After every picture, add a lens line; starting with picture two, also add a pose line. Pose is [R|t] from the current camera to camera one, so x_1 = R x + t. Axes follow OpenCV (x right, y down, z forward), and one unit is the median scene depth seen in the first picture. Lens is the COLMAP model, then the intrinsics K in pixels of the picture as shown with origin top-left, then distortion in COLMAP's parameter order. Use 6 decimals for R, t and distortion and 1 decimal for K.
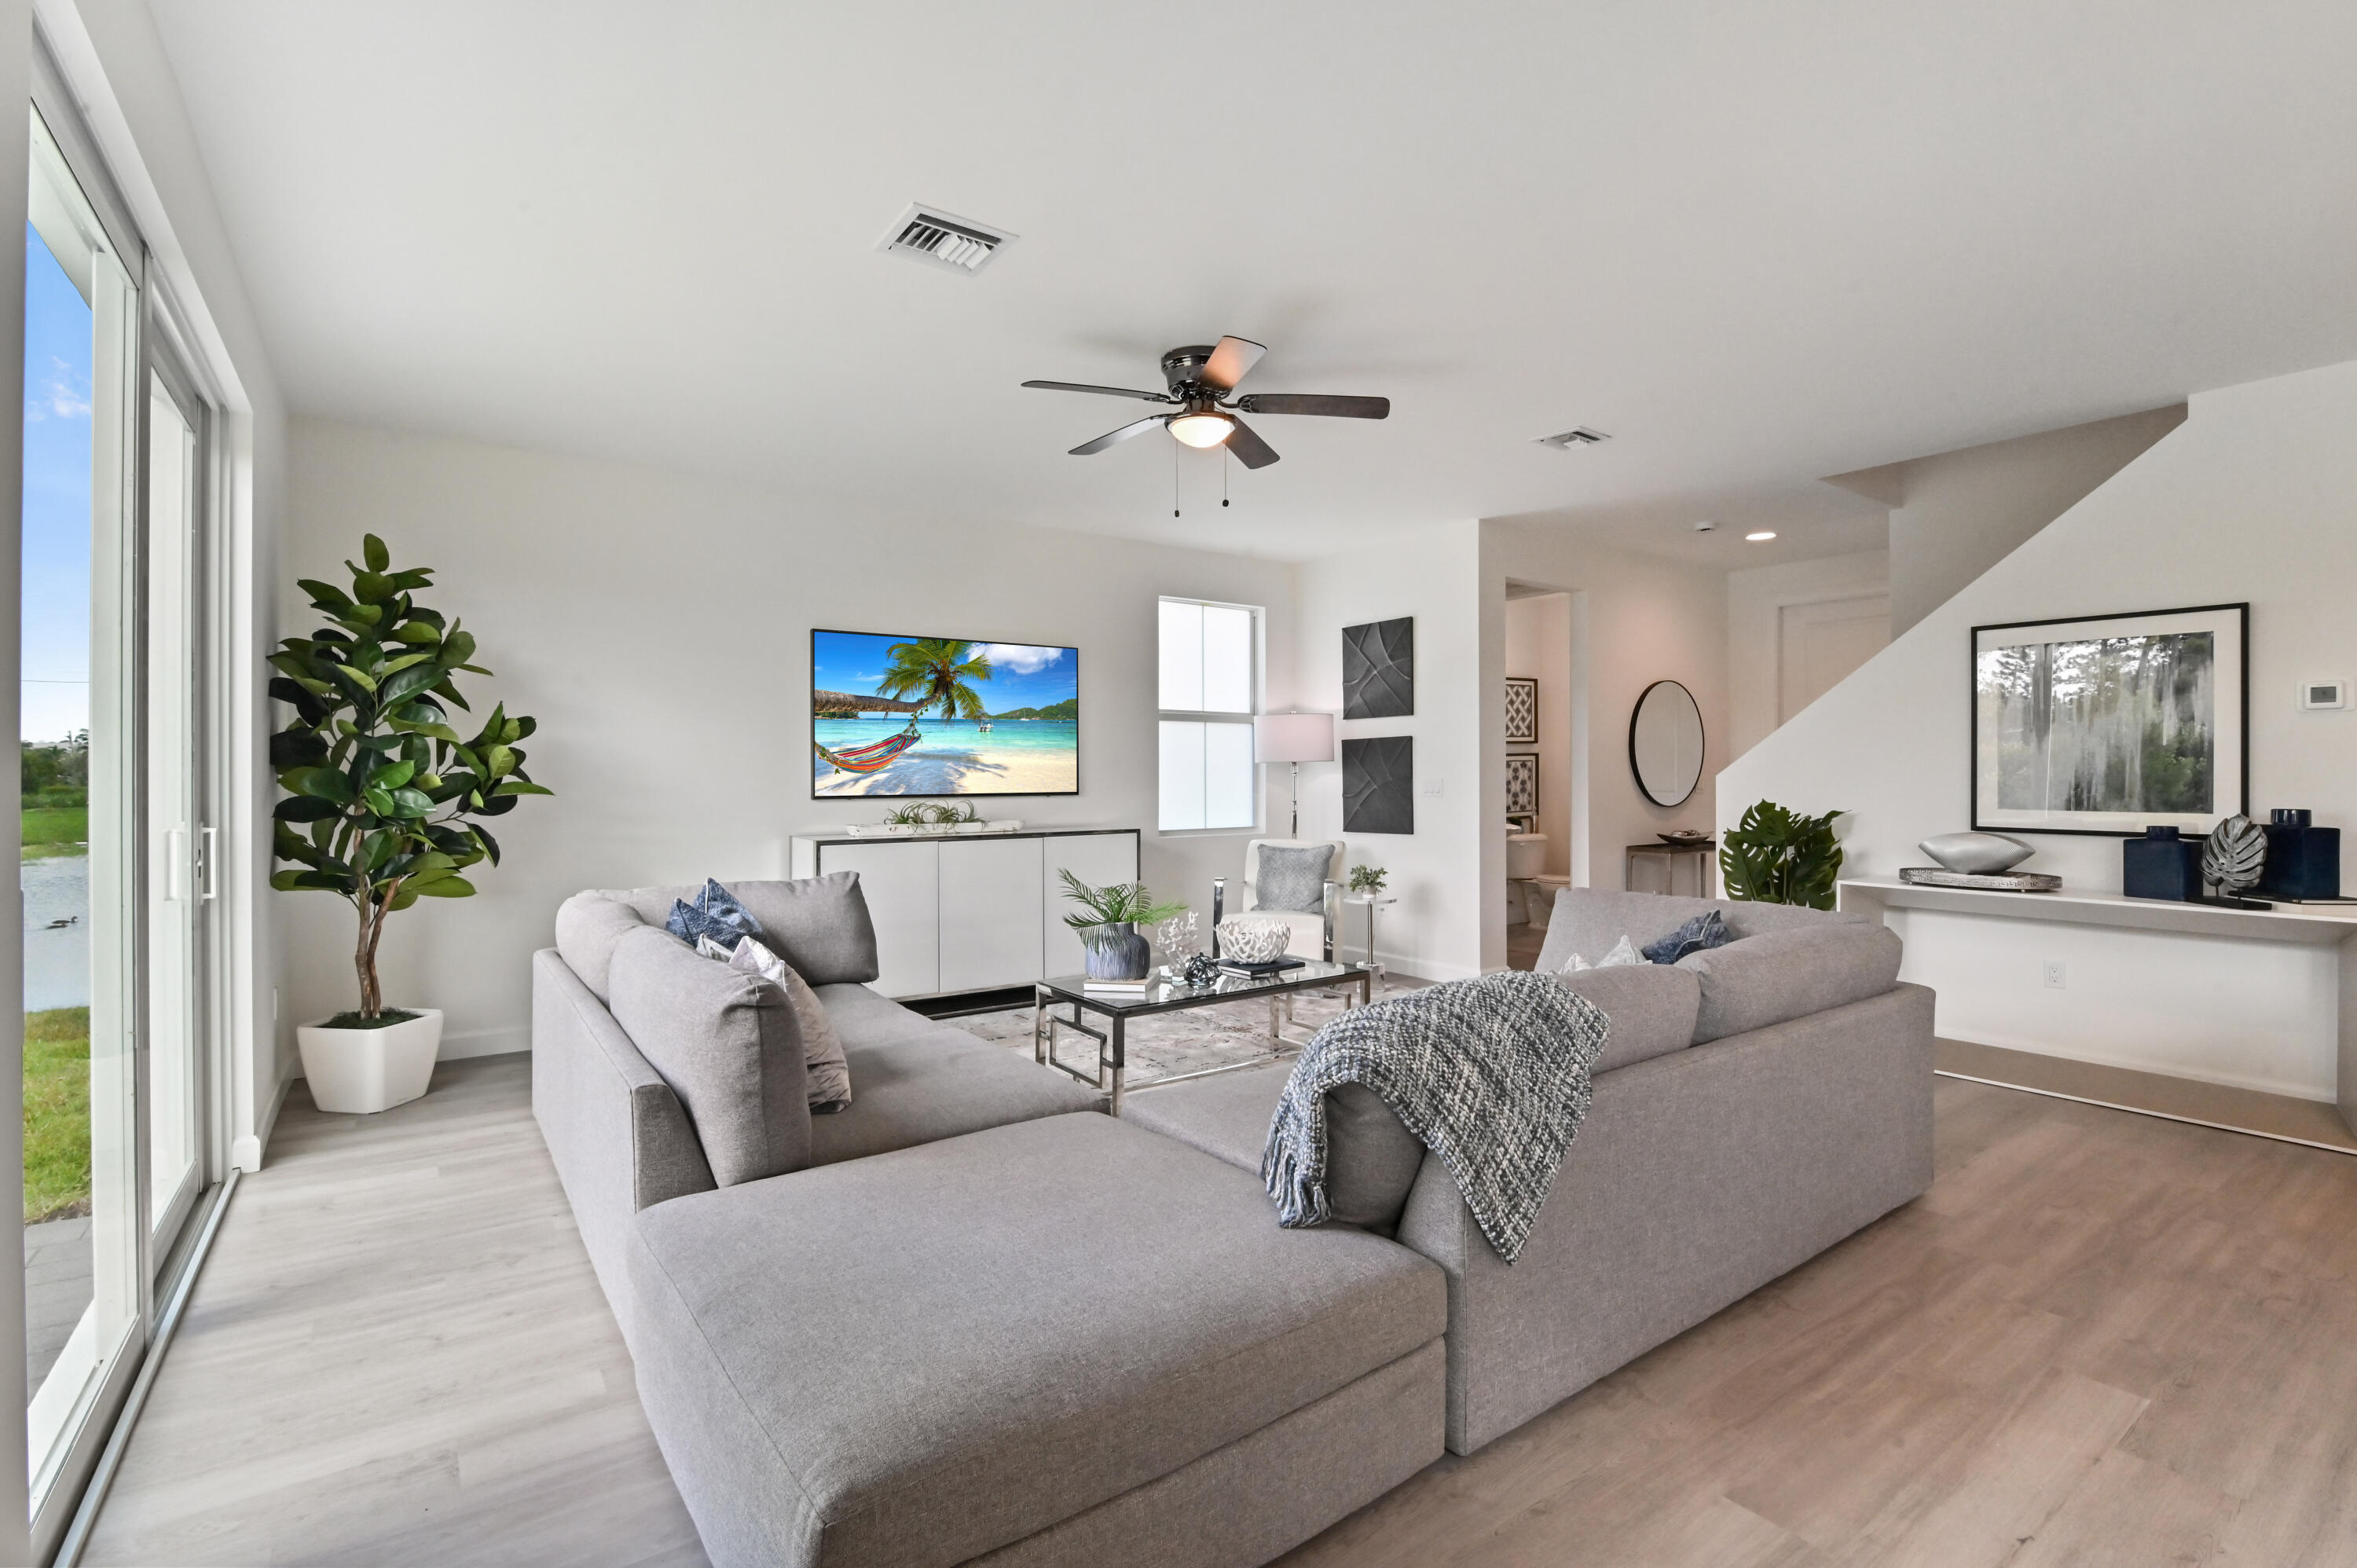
lens RADIAL K [[1107.1, 0, 1191.7], [0, 1107.1, 774.6], [0, 0, 1]] dist [-0.012435, 0.002093]
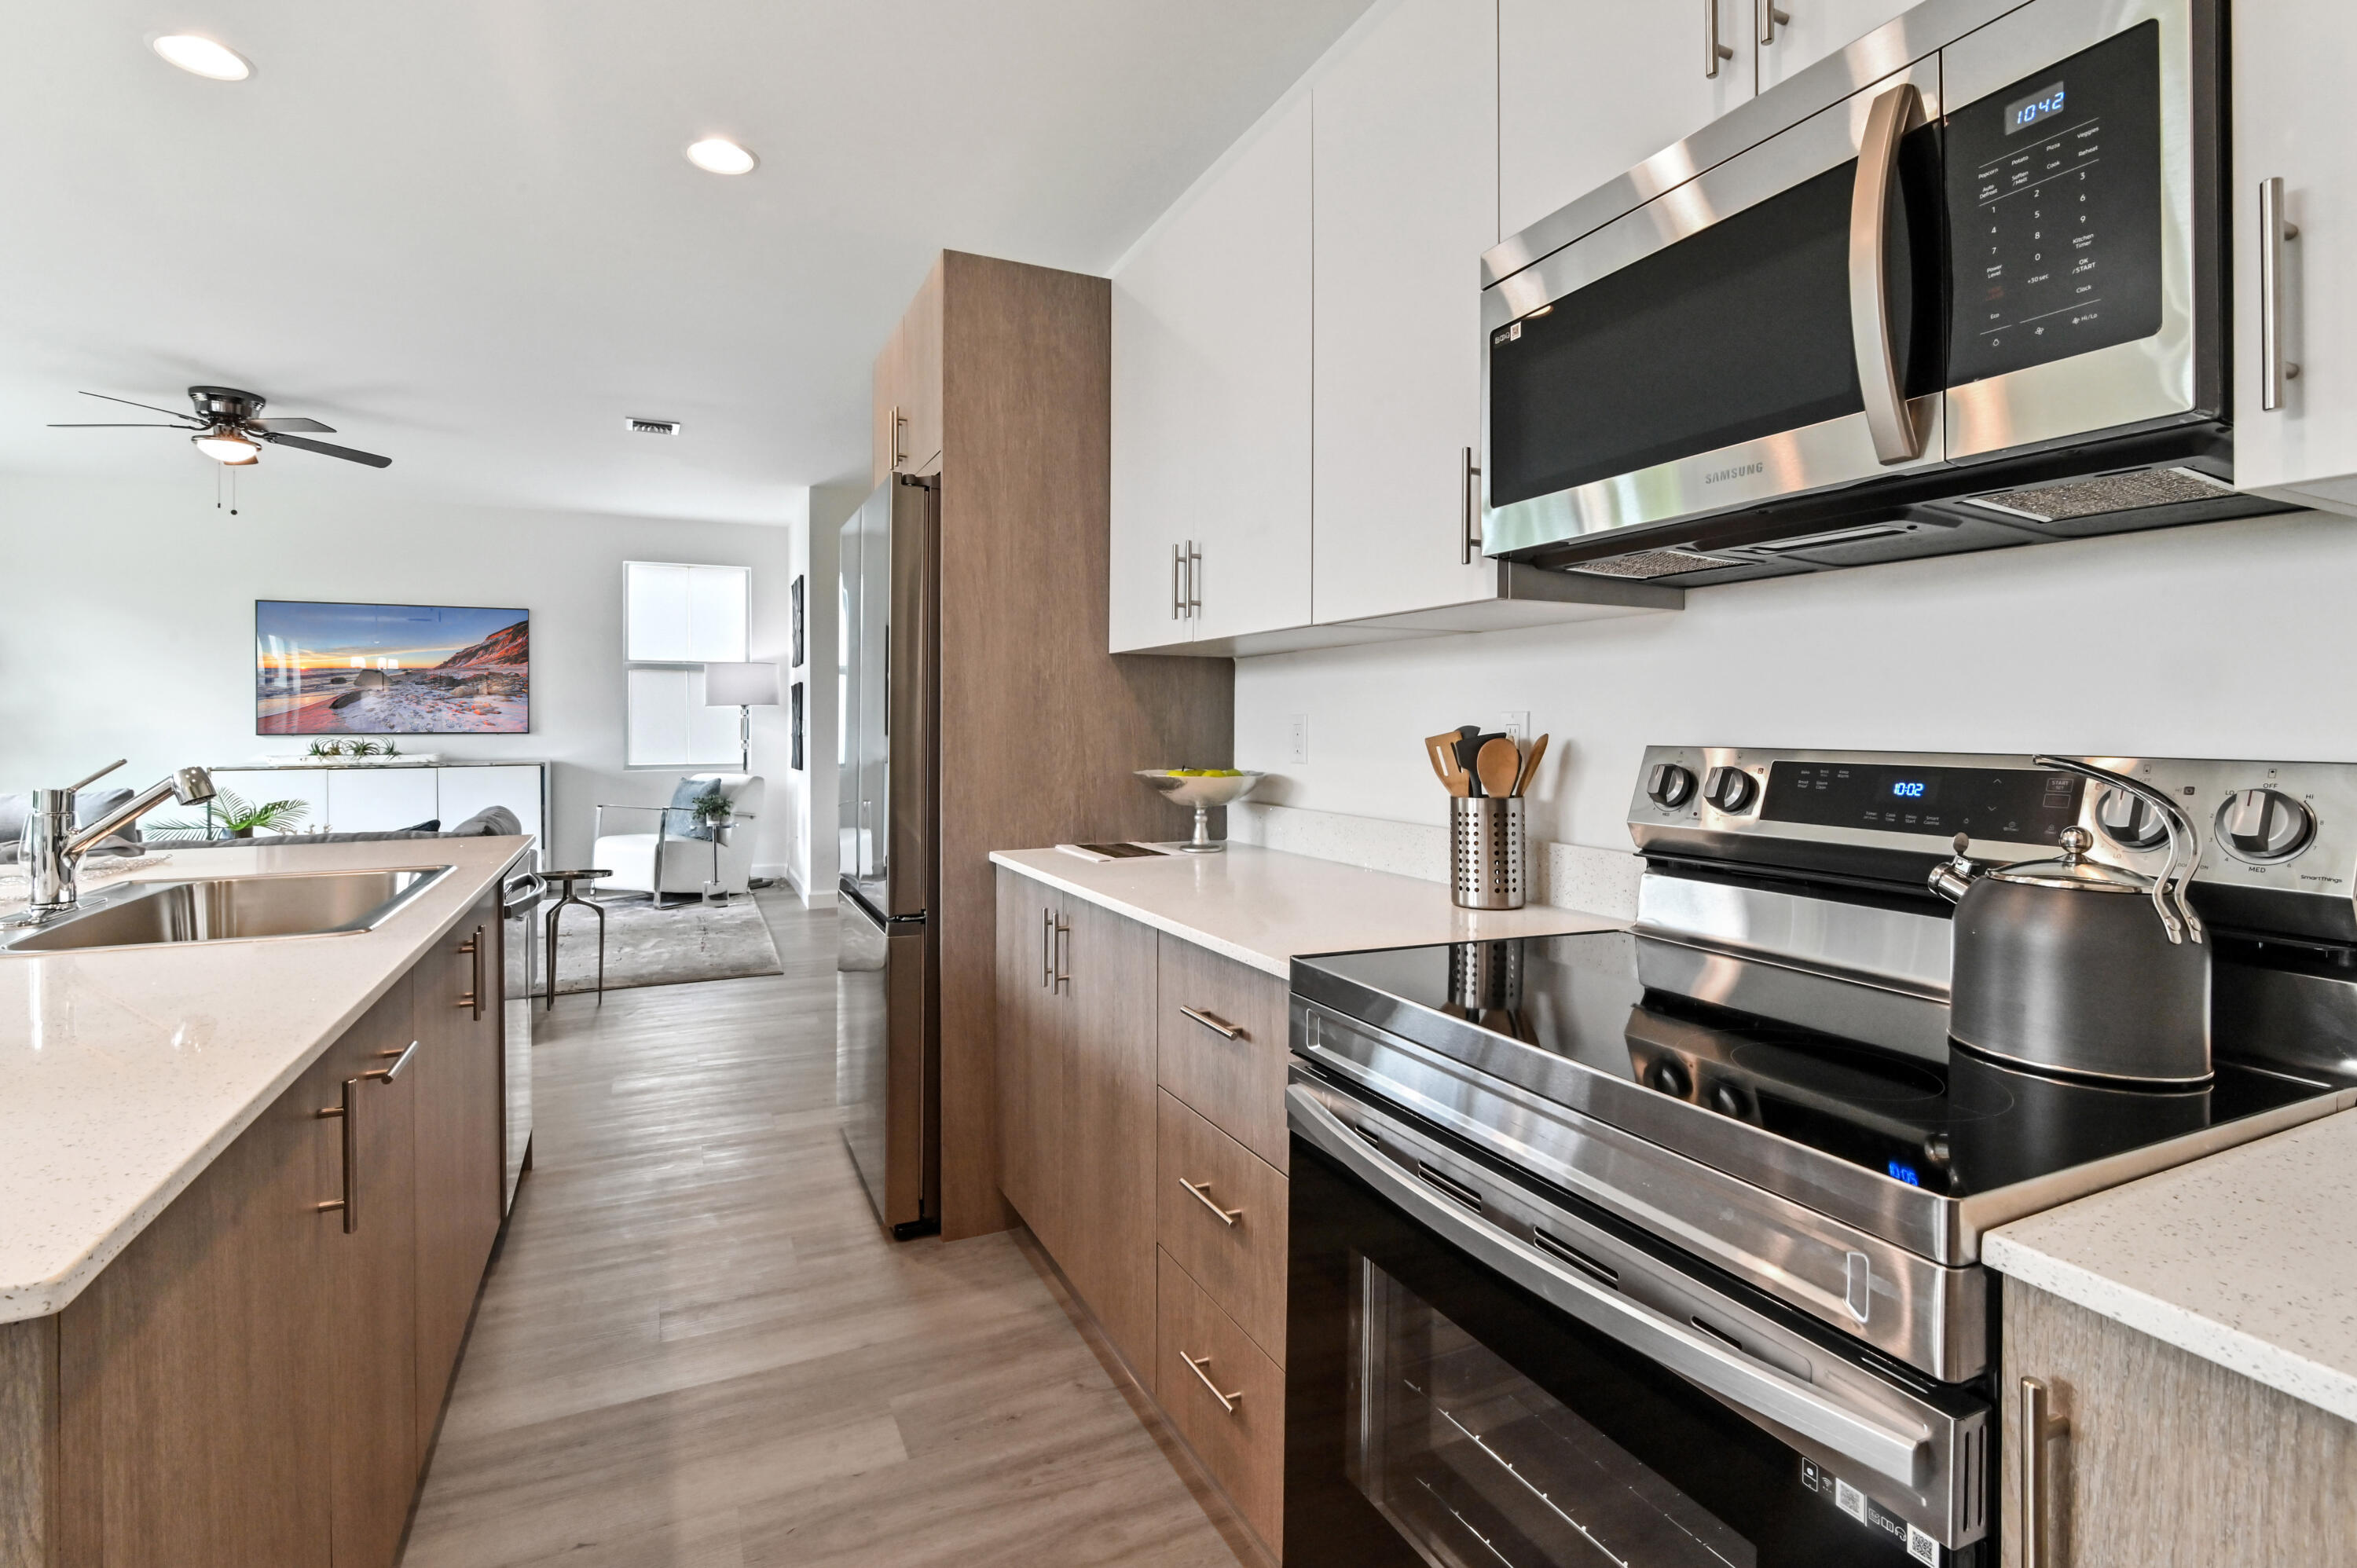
lens RADIAL K [[1107.1, 0, 1180.6], [0, 1107.1, 725.6], [0, 0, 1]] dist [-0.012435, 0.002093]
pose [[0.983332, 0.001287, -0.181816, 0.867226], [-0.000757, 0.999995, 0.002985, 0.006455], [0.181819, -0.002797, 0.983328, -0.033529]]
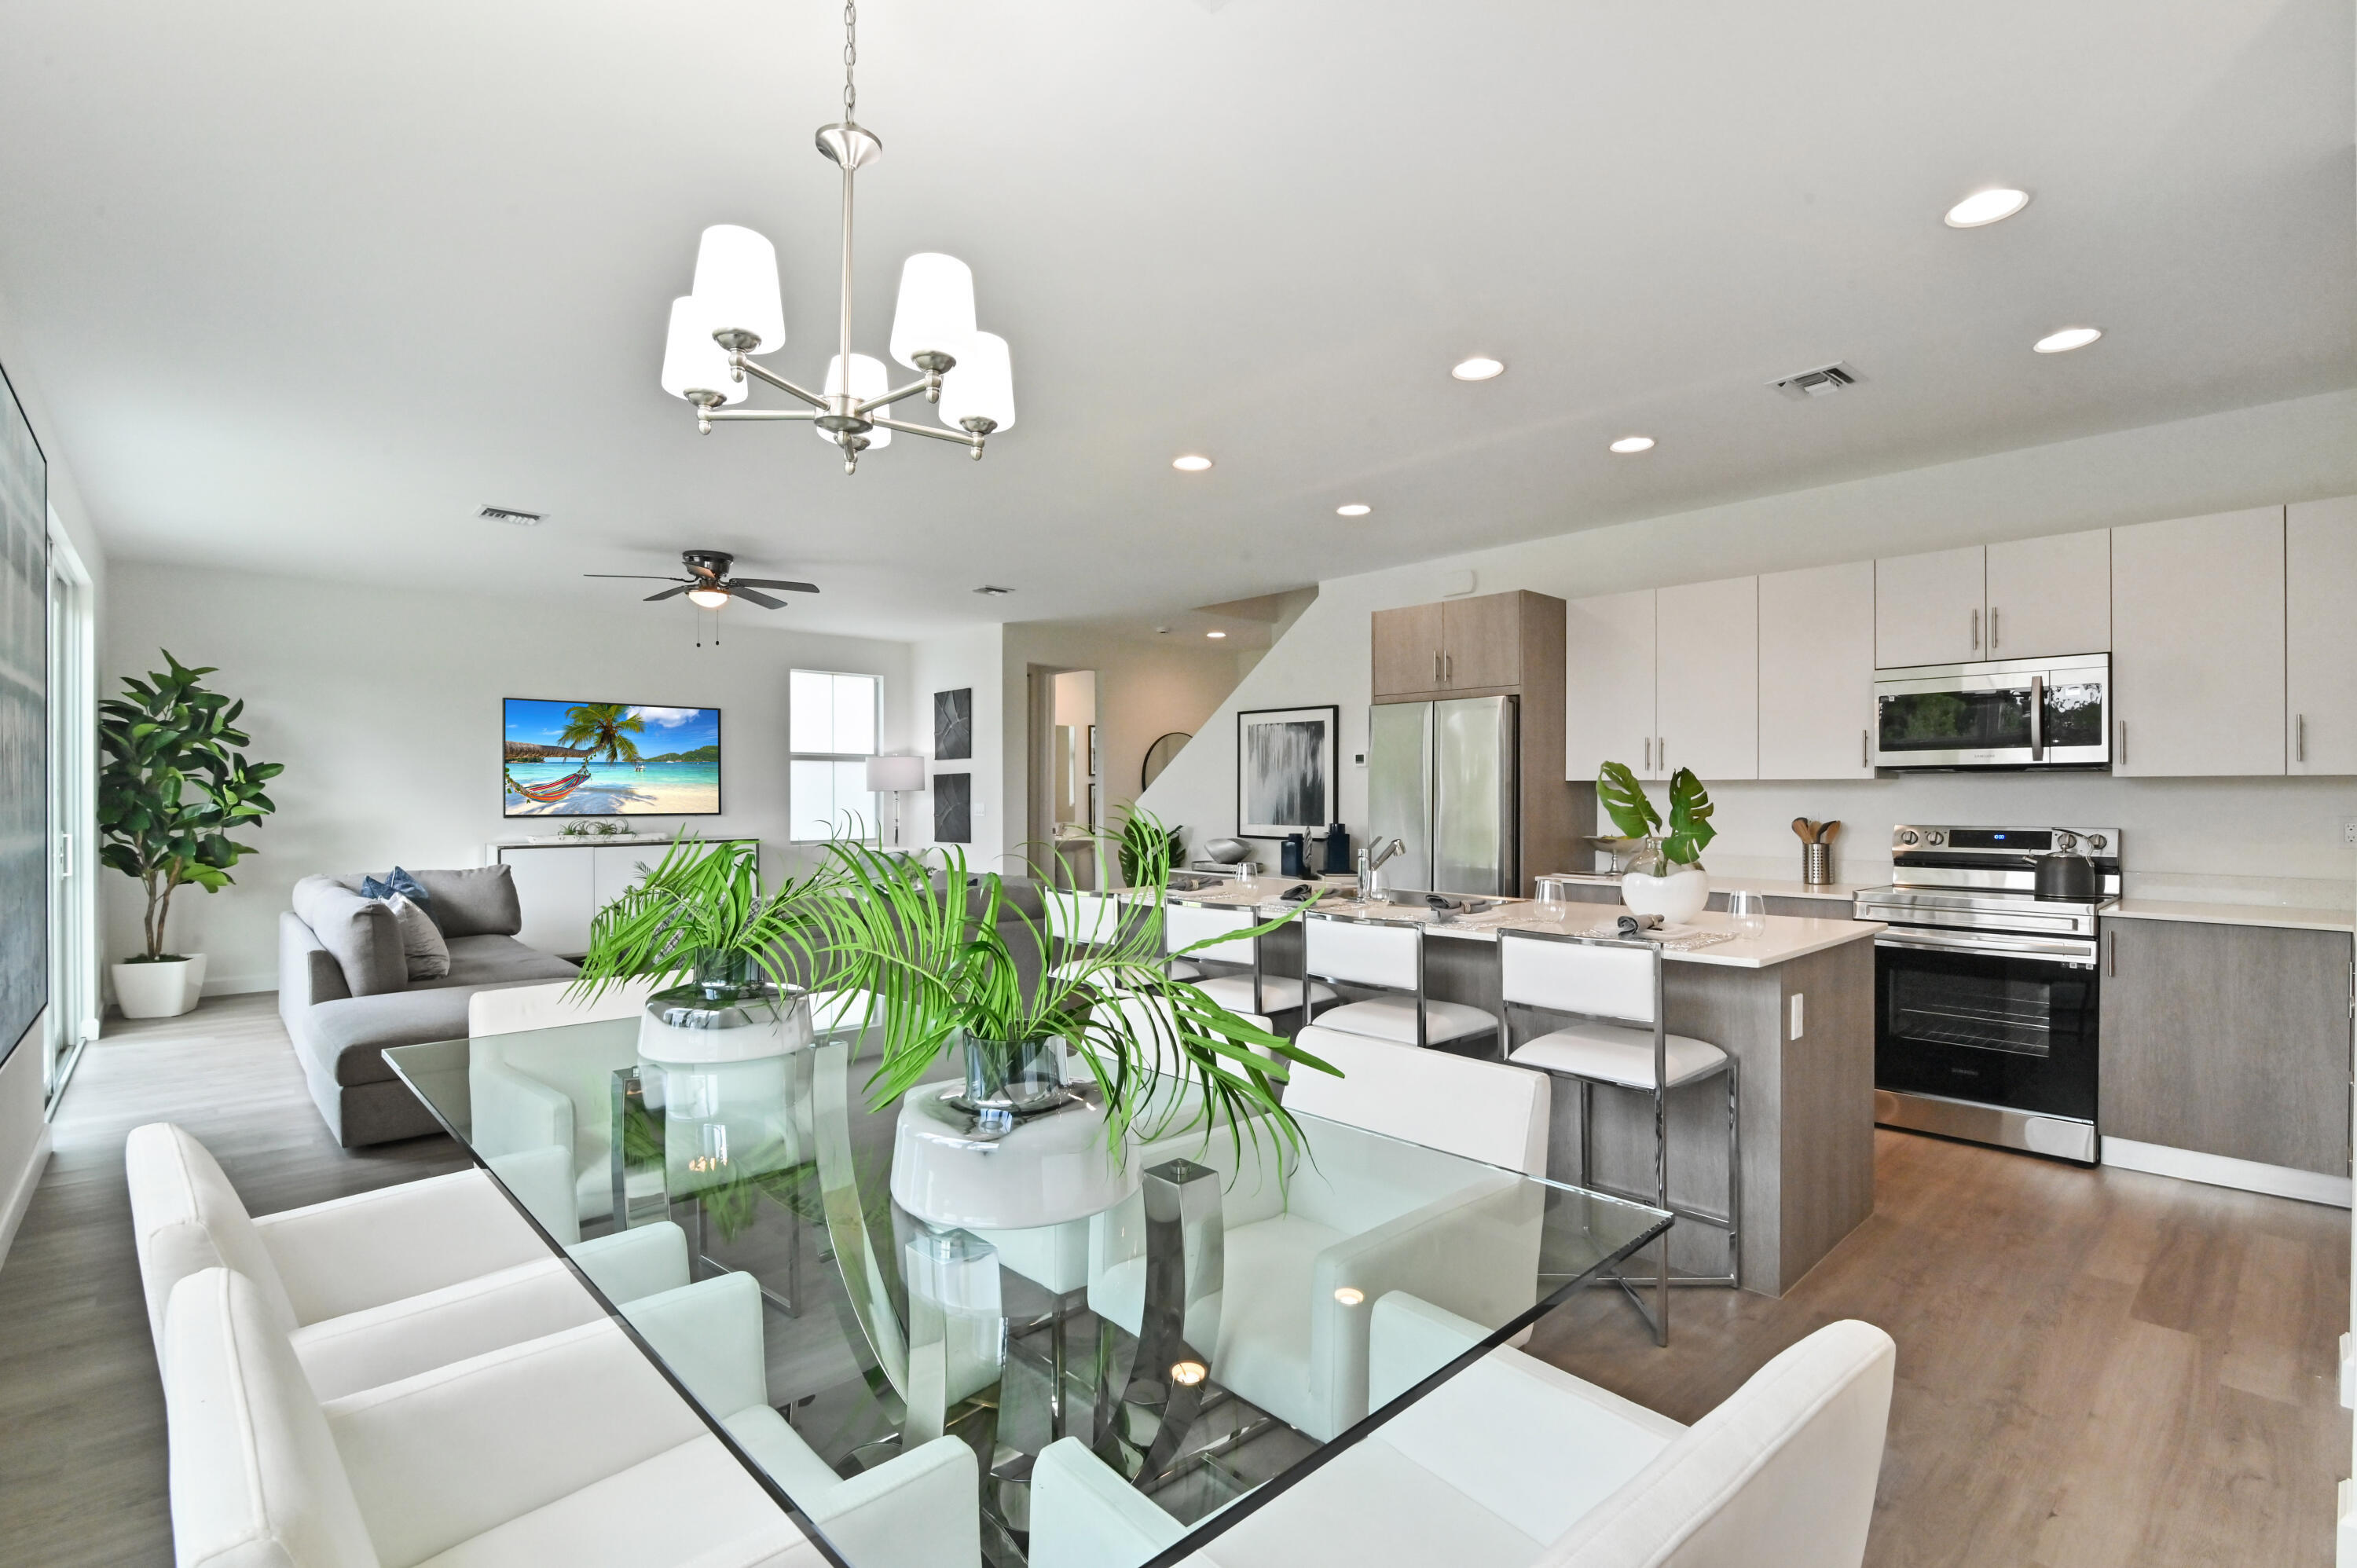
lens RADIAL K [[1107.1, 0, 1172.0], [0, 1107.1, 794.7], [0, 0, 1]] dist [-0.012435, 0.002093]
pose [[0.994065, 0.002160, 0.108764, 0.337489], [-0.002147, 0.999998, -0.000238, -0.008538], [-0.108764, 0.000003, 0.994068, -0.475311]]
